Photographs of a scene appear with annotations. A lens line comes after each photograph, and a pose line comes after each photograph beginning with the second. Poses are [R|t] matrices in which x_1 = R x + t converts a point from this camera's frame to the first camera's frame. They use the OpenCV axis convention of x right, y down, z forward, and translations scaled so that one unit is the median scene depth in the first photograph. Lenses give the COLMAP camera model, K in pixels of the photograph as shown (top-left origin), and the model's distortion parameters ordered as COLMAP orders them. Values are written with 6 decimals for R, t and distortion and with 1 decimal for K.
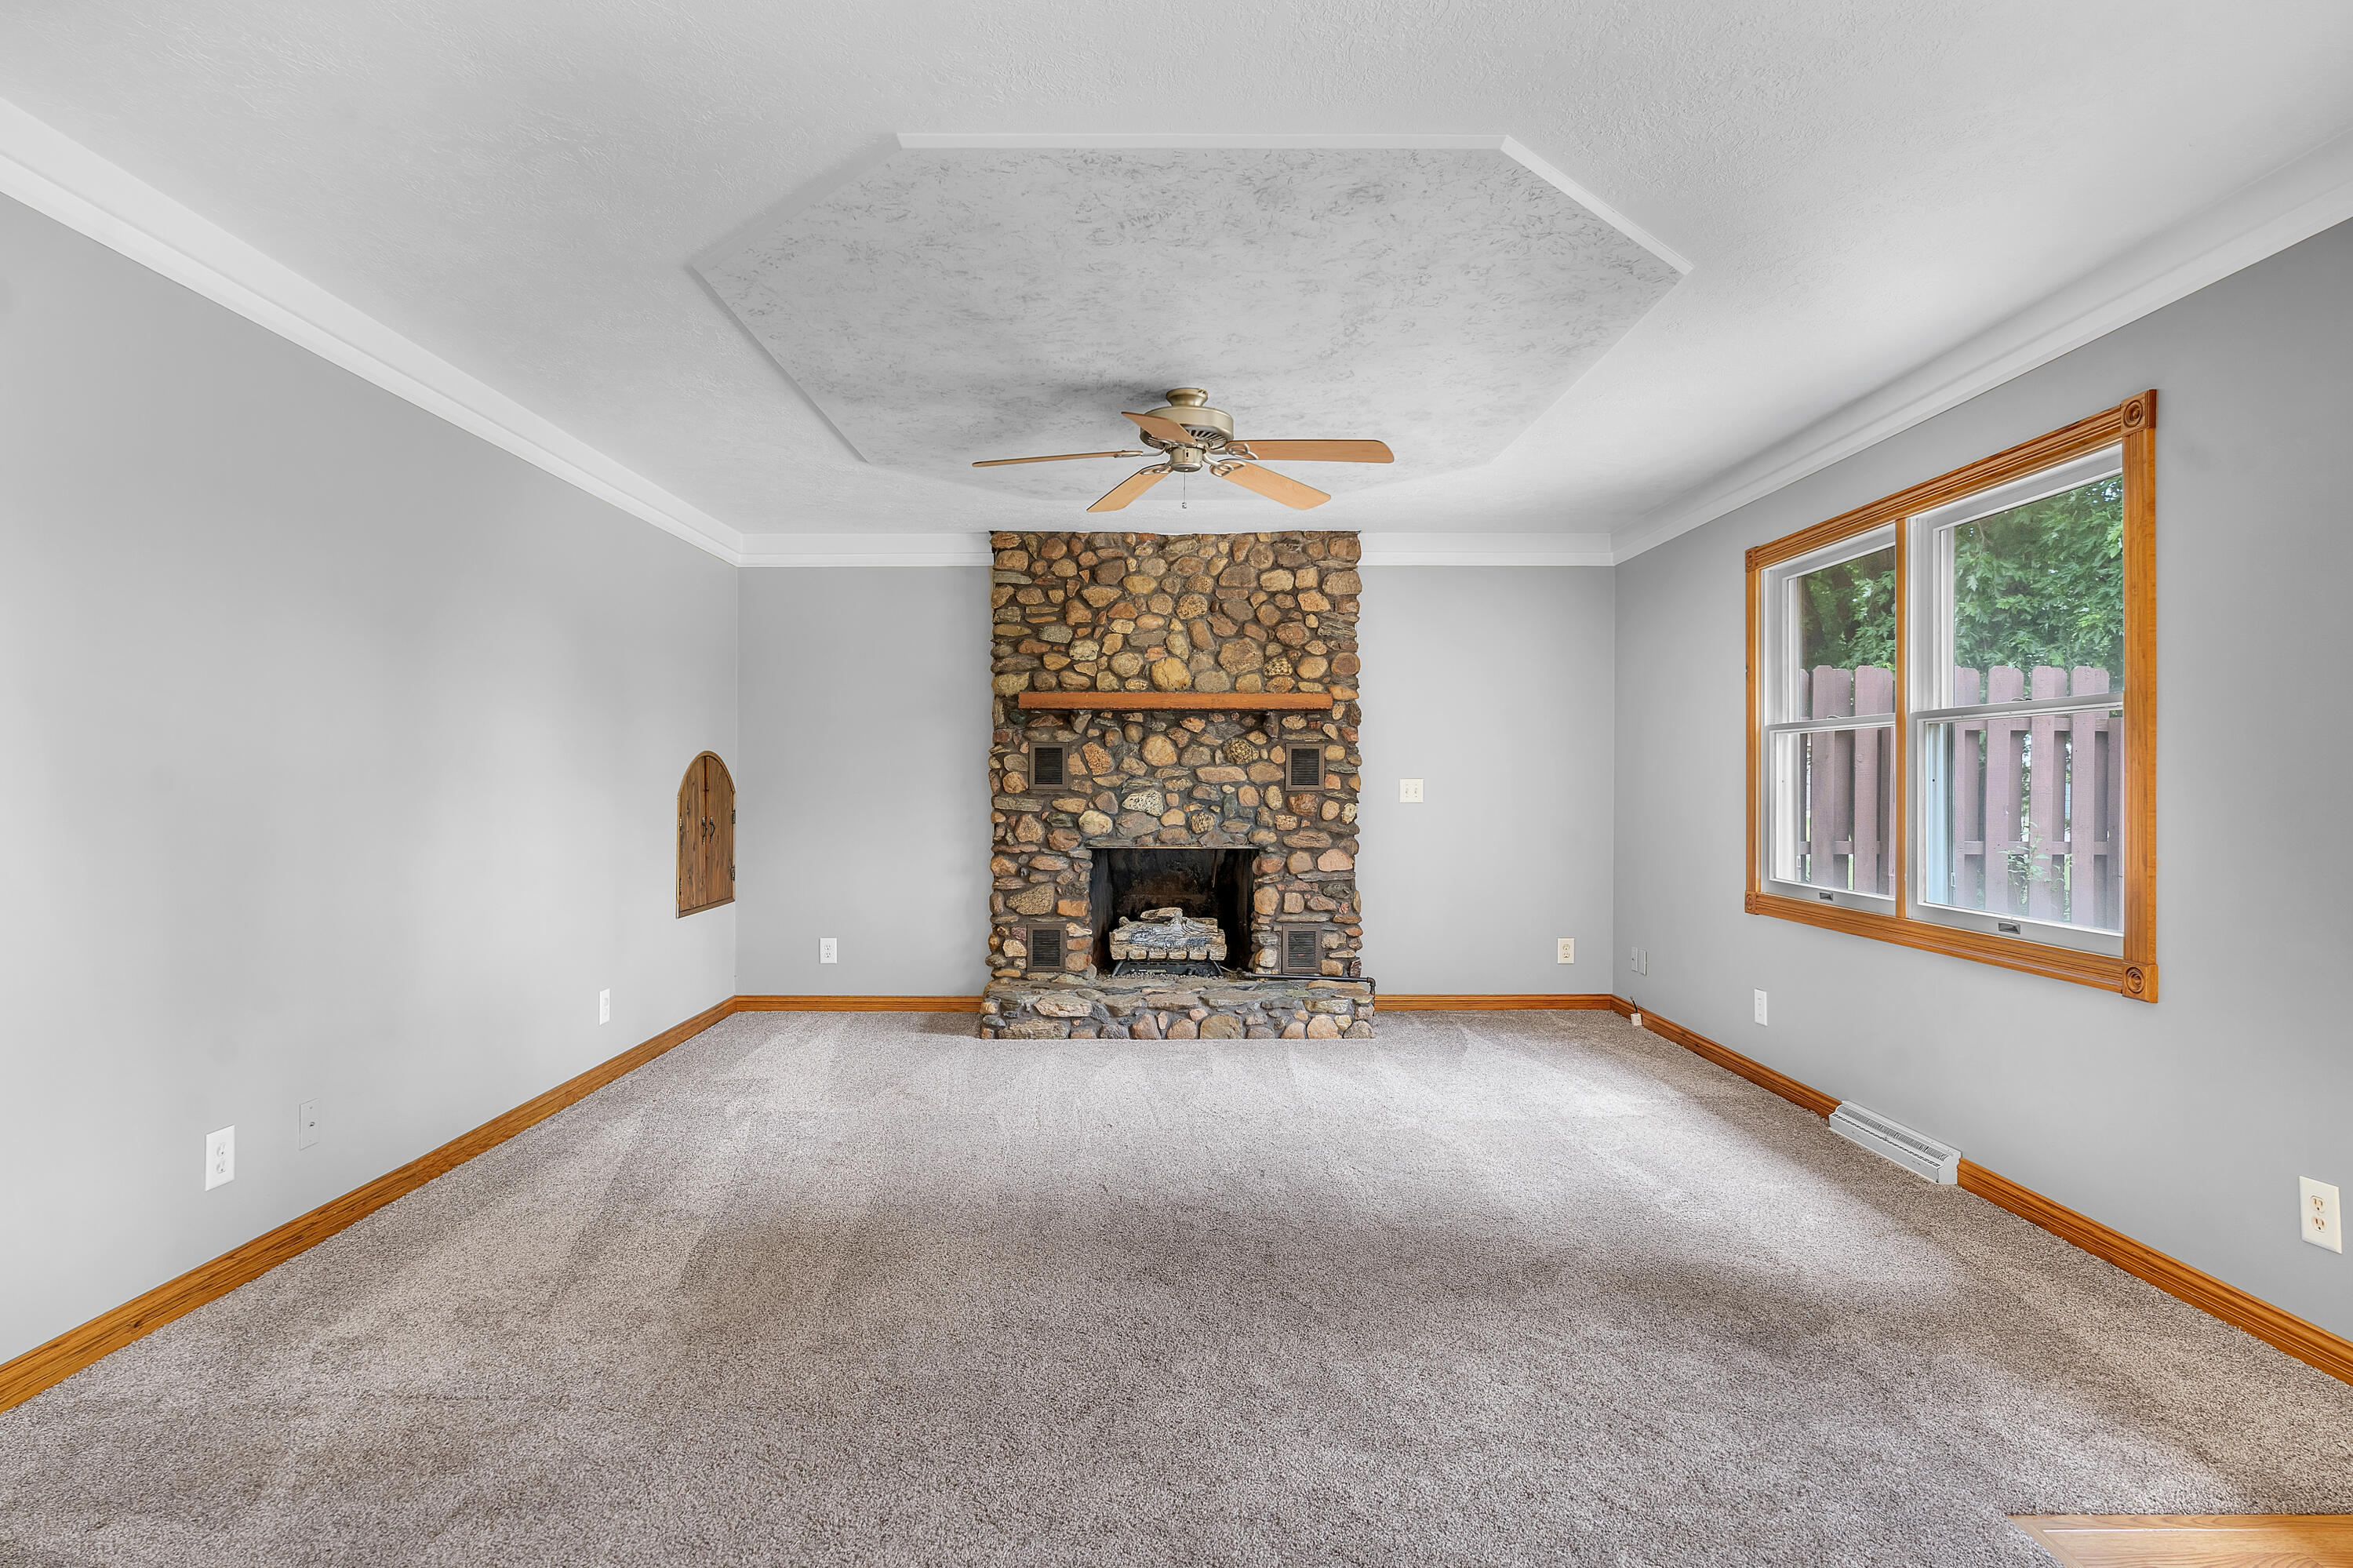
lens RADIAL K [[1285.7, 0, 1164.3], [0, 1285.7, 780.4], [0, 0, 1]] dist [-0.003046, 0.000835]
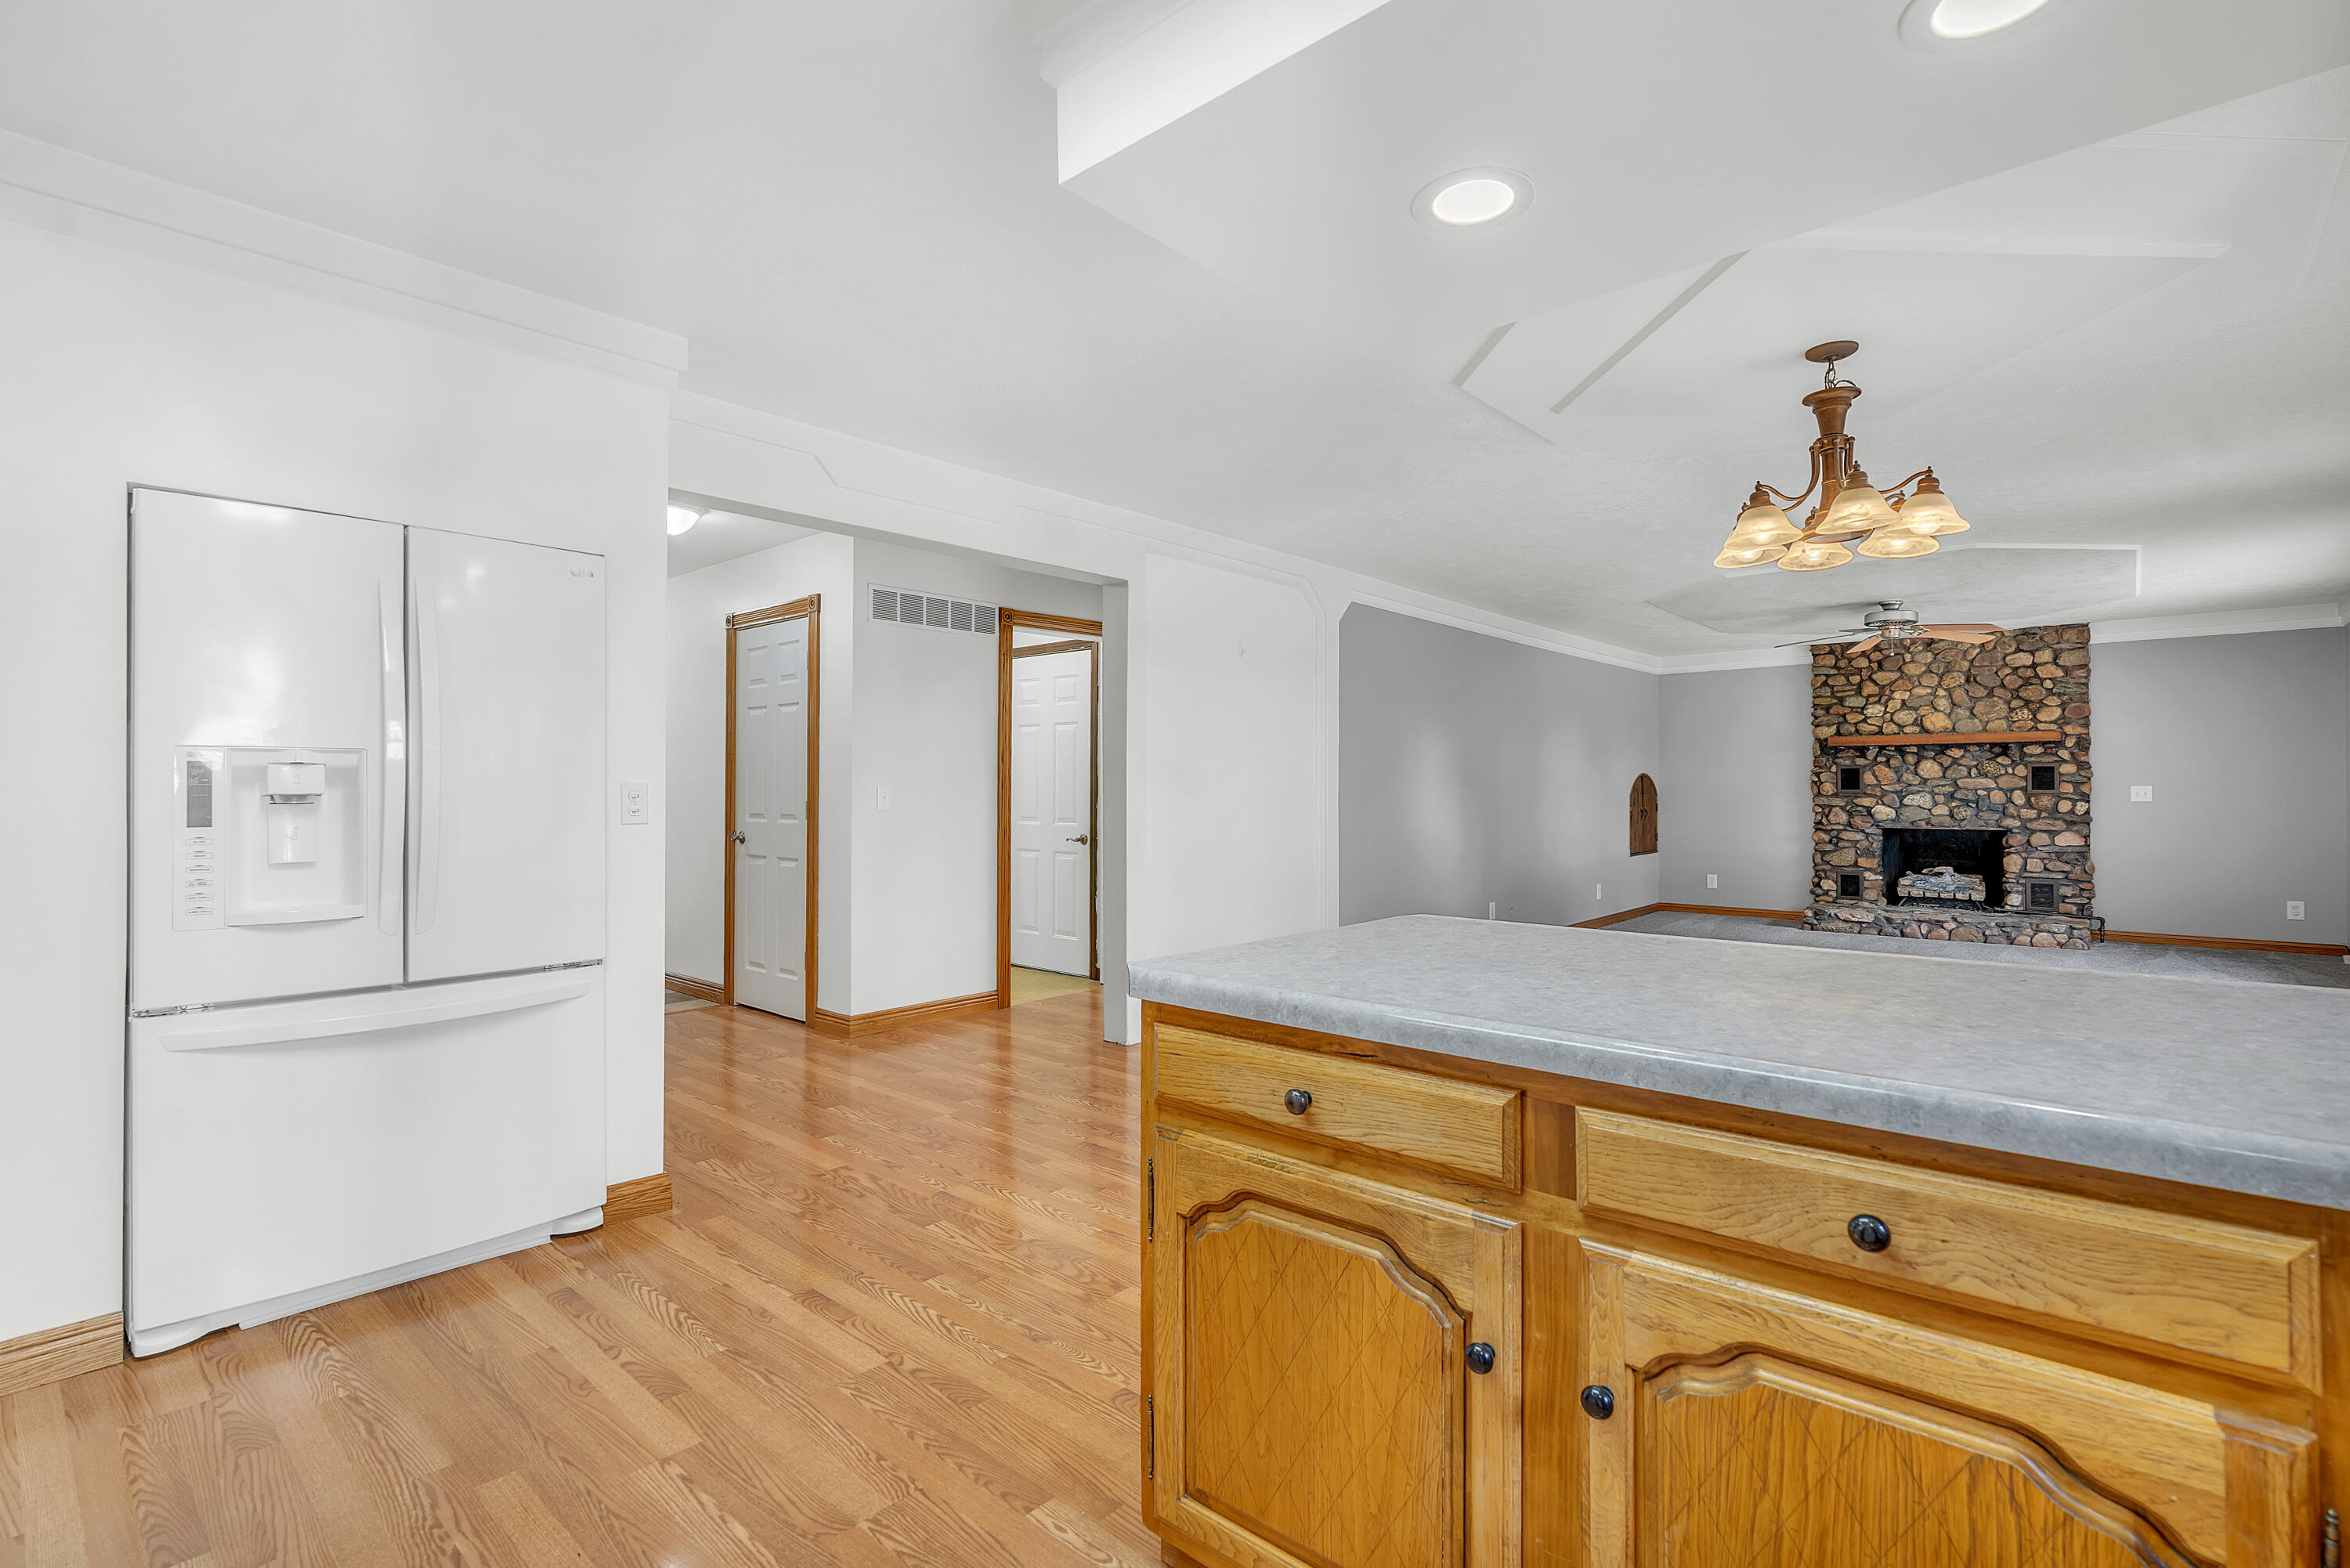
lens RADIAL K [[1093.0, 0, 1140.3], [0, 1093.0, 778.9], [0, 0, 1]] dist [-0.011520, 0.003745]
pose [[0.734056, -0.009212, -0.679026, 0.199990], [0.006012, 0.999957, -0.007066, -0.006853], [0.679062, 0.001105, 0.734080, -0.704877]]
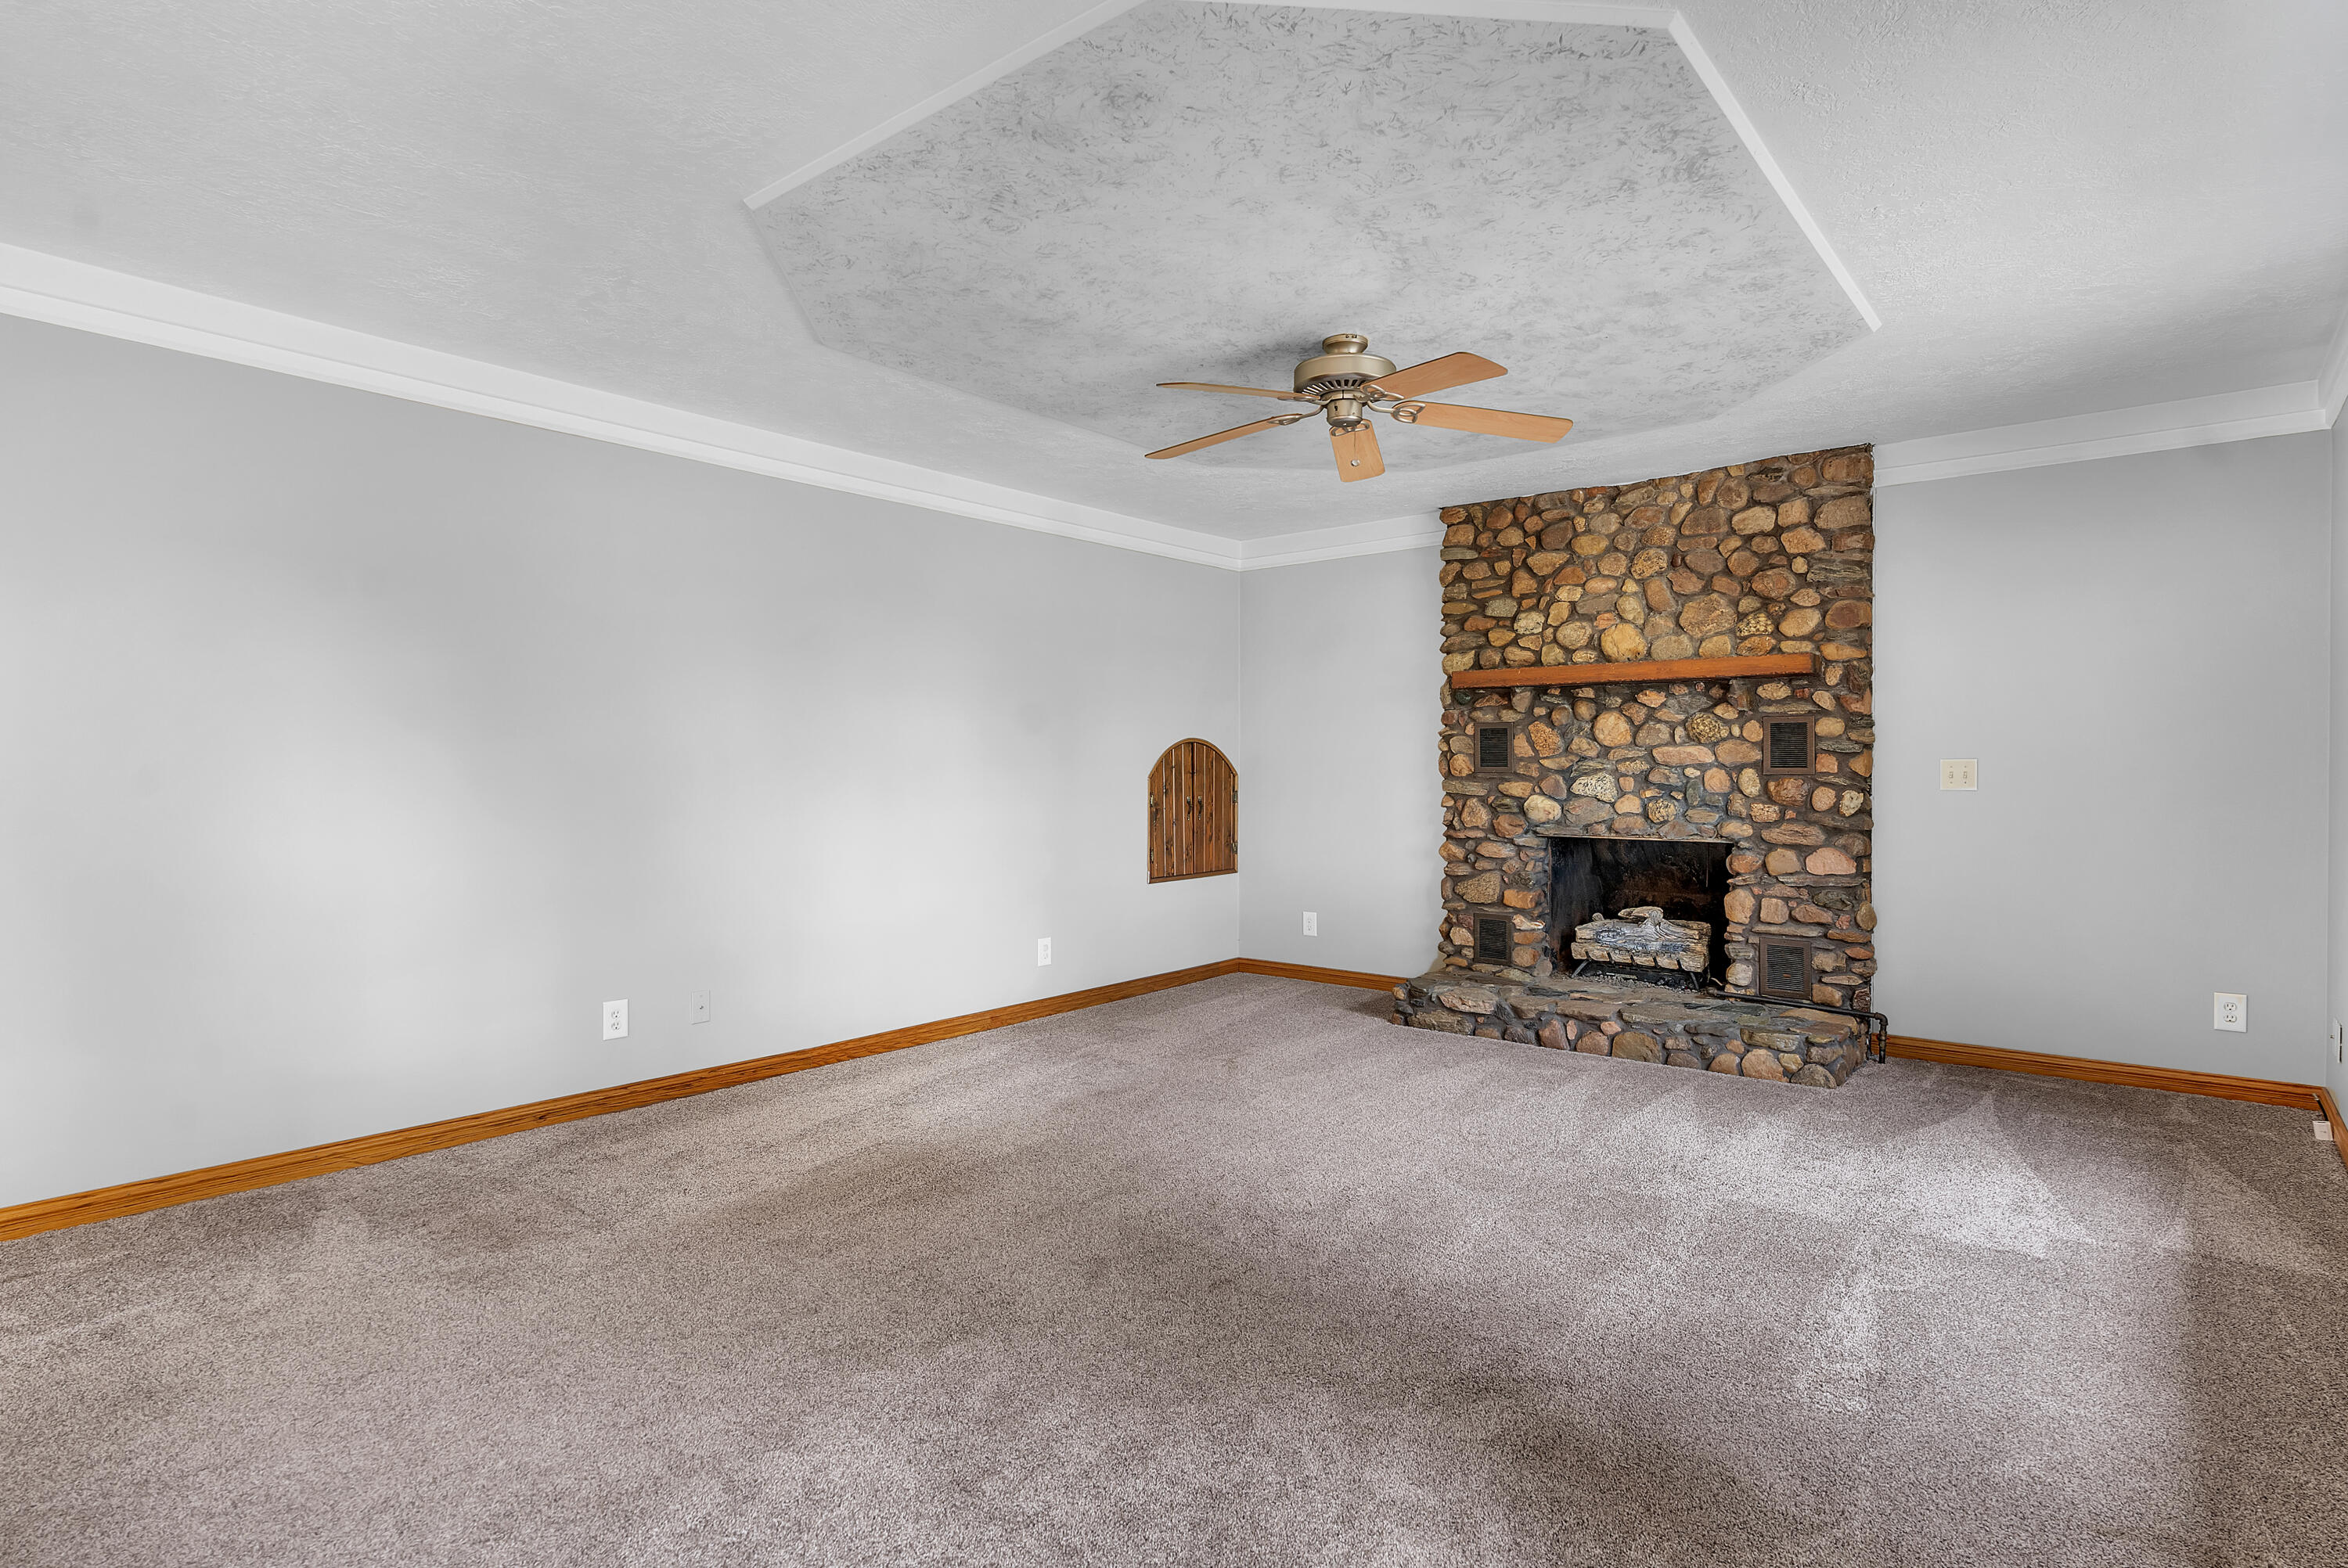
lens RADIAL K [[1218.8, 0, 1168.1], [0, 1218.8, 771.6], [0, 0, 1]] dist [-0.005358, 0.000899]
pose [[0.767417, 0.000861, -0.641148, 0.301953], [0.002313, 0.999989, 0.004110, 0.002266], [0.641145, -0.004637, 0.767406, 0.155630]]
